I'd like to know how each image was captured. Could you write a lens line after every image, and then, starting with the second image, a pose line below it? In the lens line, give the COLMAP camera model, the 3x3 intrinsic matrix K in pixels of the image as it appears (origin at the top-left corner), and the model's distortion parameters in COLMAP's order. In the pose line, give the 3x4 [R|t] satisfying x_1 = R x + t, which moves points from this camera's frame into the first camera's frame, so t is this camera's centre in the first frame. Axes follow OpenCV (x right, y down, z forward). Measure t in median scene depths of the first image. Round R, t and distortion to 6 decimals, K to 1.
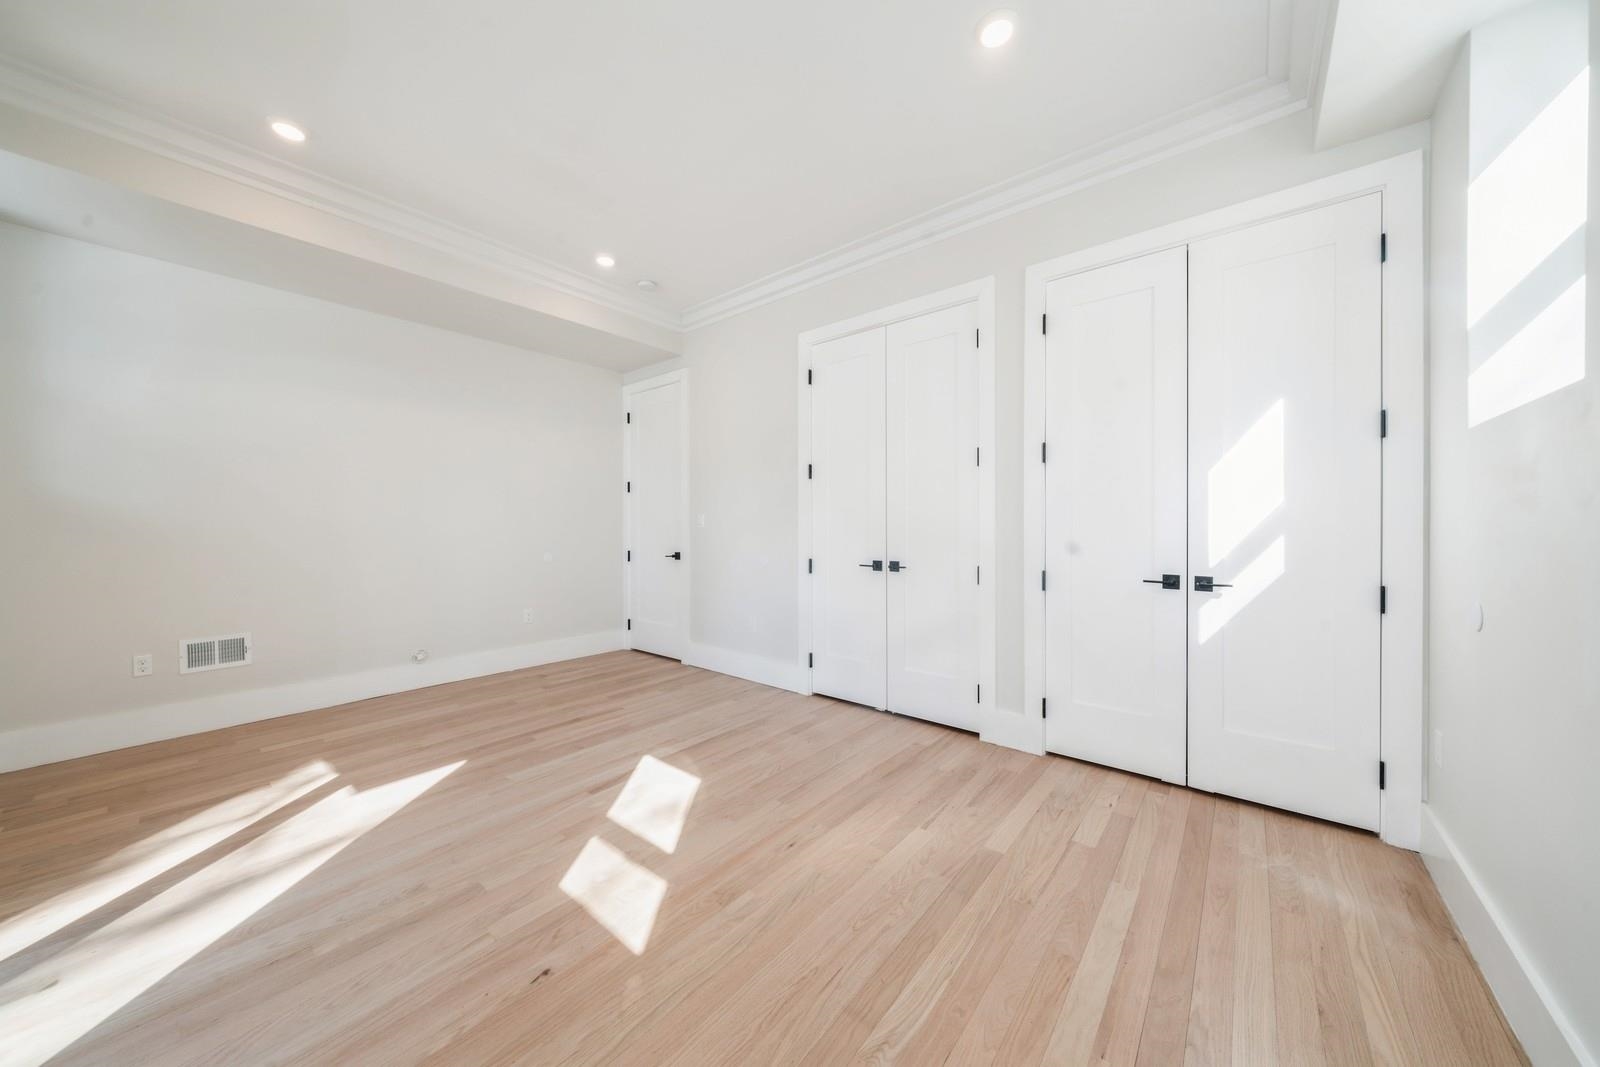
lens RADIAL K [[554.0, 0, 792.3], [0, 554.0, 537.8], [0, 0, 1]] dist [-0.005530, 0.000152]
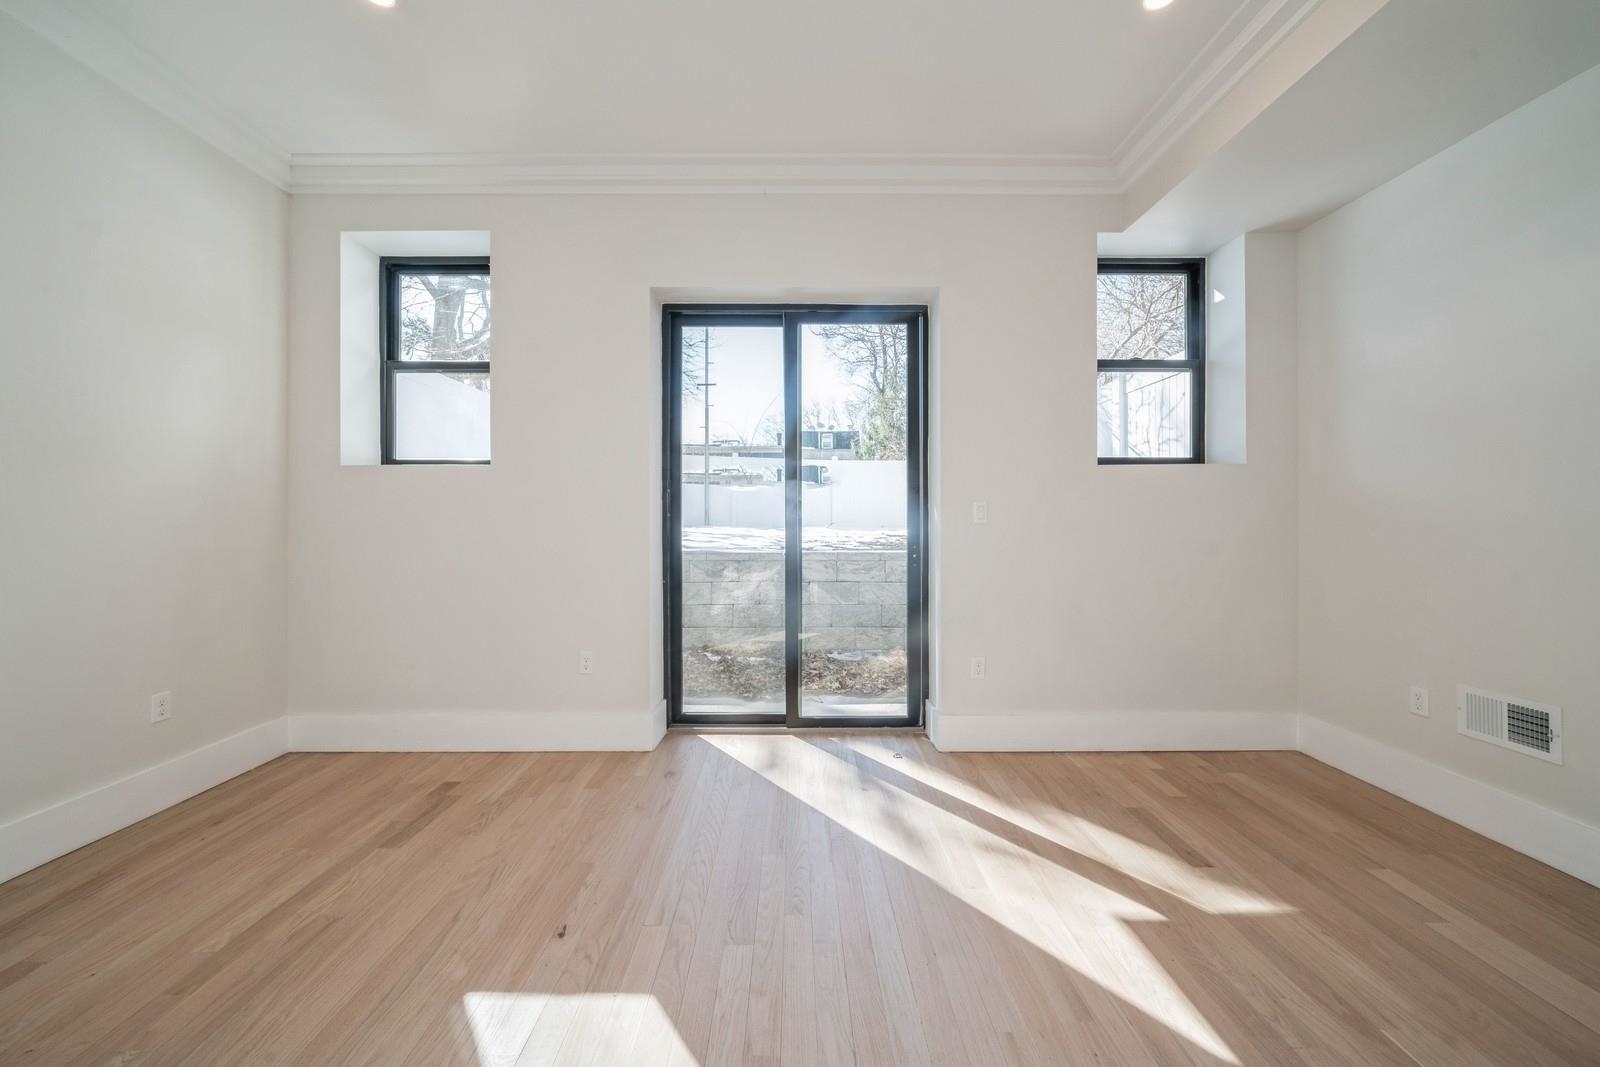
lens RADIAL K [[554.0, 0, 793.8], [0, 554.0, 512.4], [0, 0, 1]] dist [-0.005530, 0.000152]
pose [[-0.765198, -0.000322, -0.643794, -0.058775], [-0.010382, 0.999876, 0.011841, -0.025294], [0.643711, 0.015745, -0.765107, 1.190157]]
